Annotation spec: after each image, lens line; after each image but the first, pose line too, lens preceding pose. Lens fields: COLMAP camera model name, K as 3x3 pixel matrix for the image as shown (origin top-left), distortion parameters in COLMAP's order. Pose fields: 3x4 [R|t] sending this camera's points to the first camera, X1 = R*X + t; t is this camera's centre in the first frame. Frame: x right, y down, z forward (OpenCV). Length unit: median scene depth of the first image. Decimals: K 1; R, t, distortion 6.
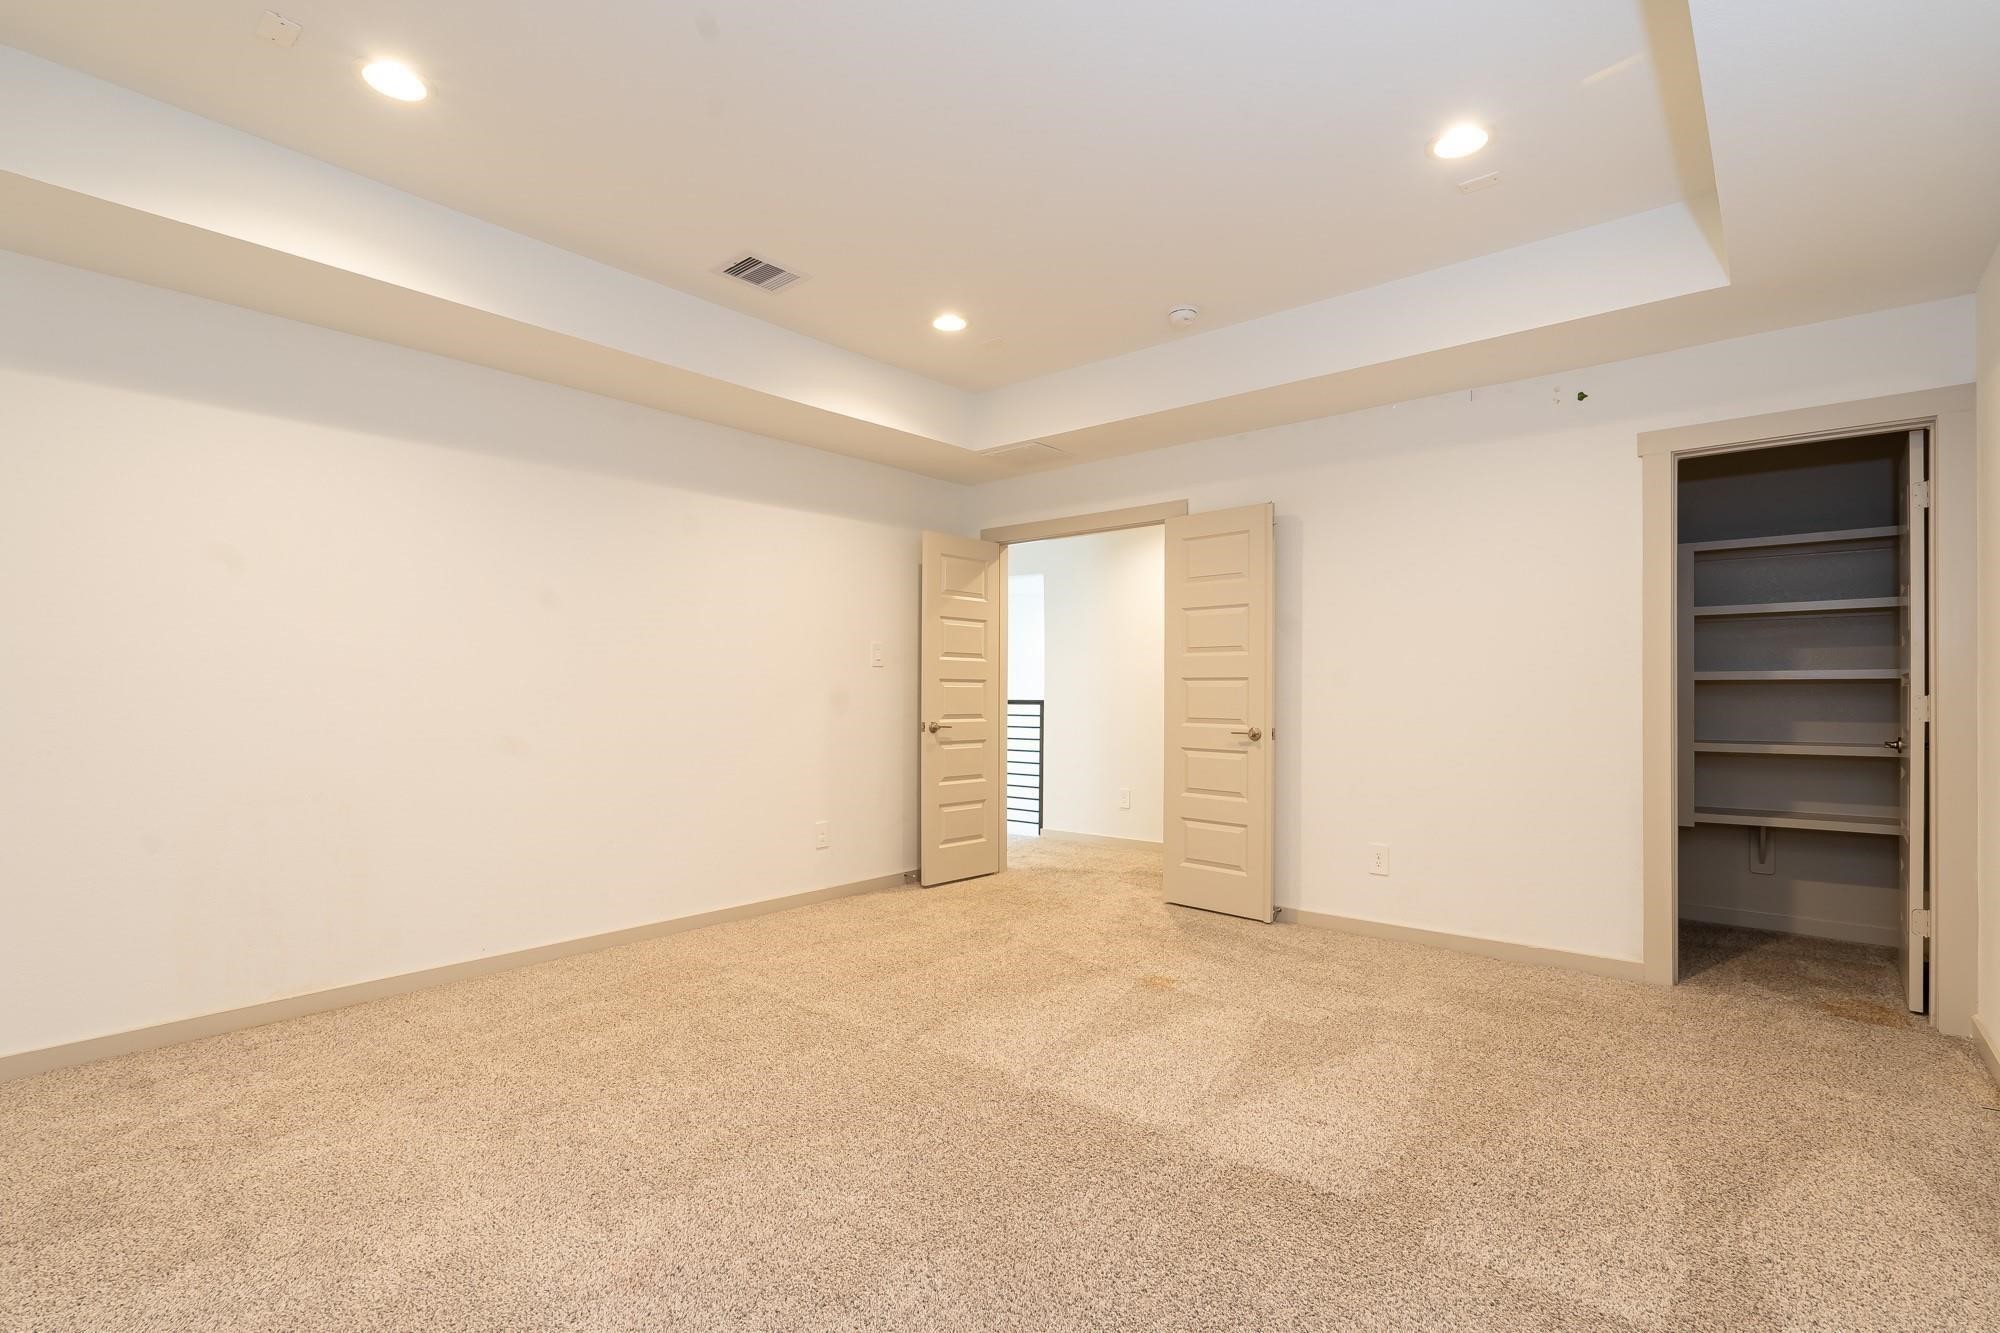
lens RADIAL K [[946.6, 0, 1000.7], [0, 946.6, 691.4], [0, 0, 1]] dist [0.000576, -0.000331]
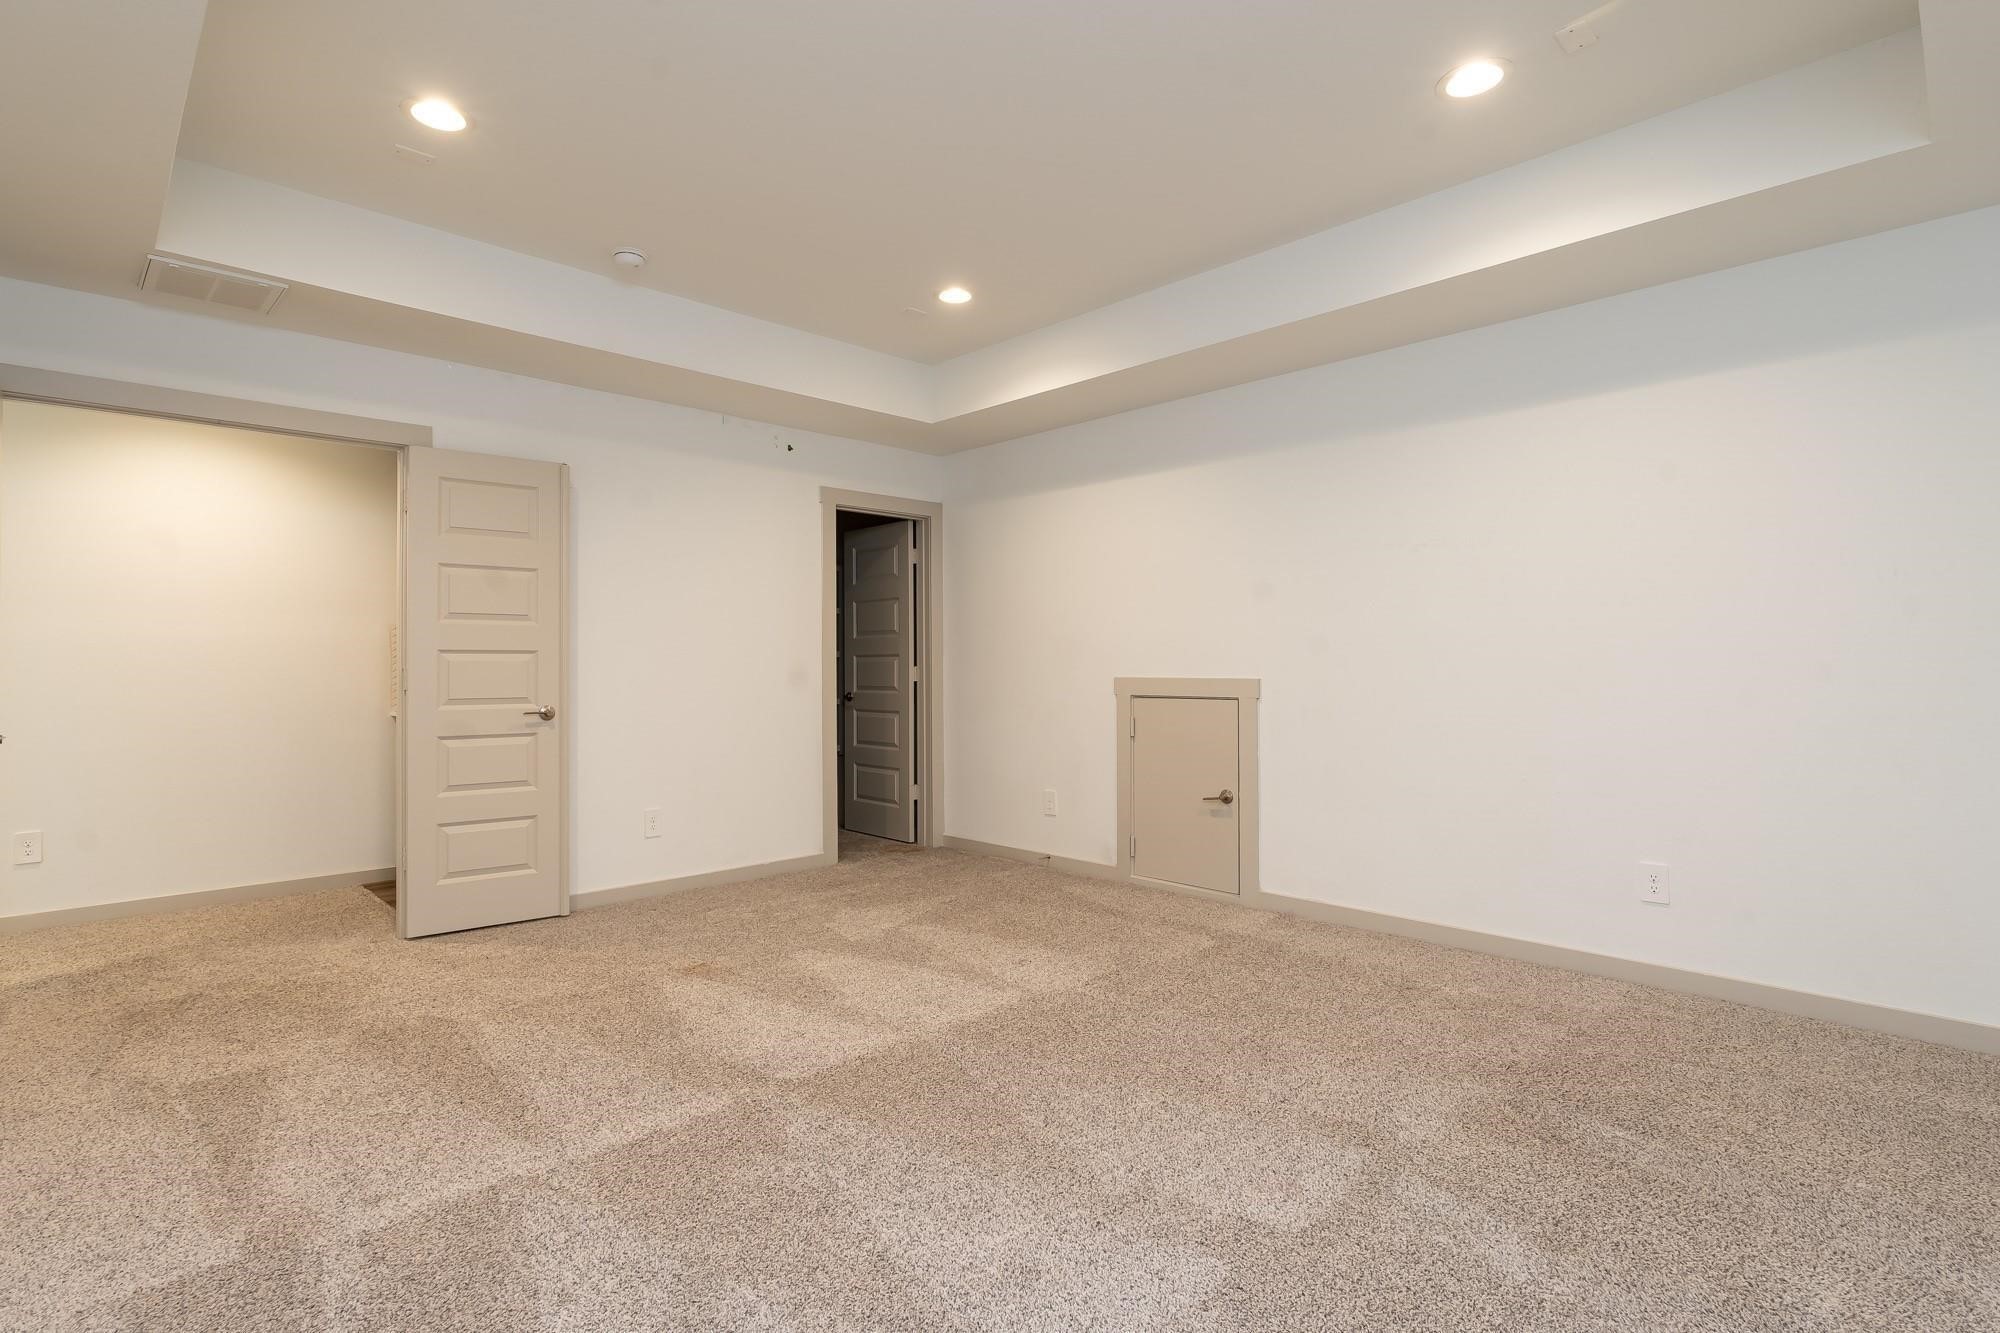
lens RADIAL K [[933.6, 0, 1000.0], [0, 933.6, 666.5], [0, 0, 1]] dist [0.002678, -0.000725]
pose [[0.107242, -0.000443, 0.994233, -0.707008], [0.007530, 0.999972, -0.000367, 0.004735], [-0.994204, 0.007526, 0.107243, 0.576088]]
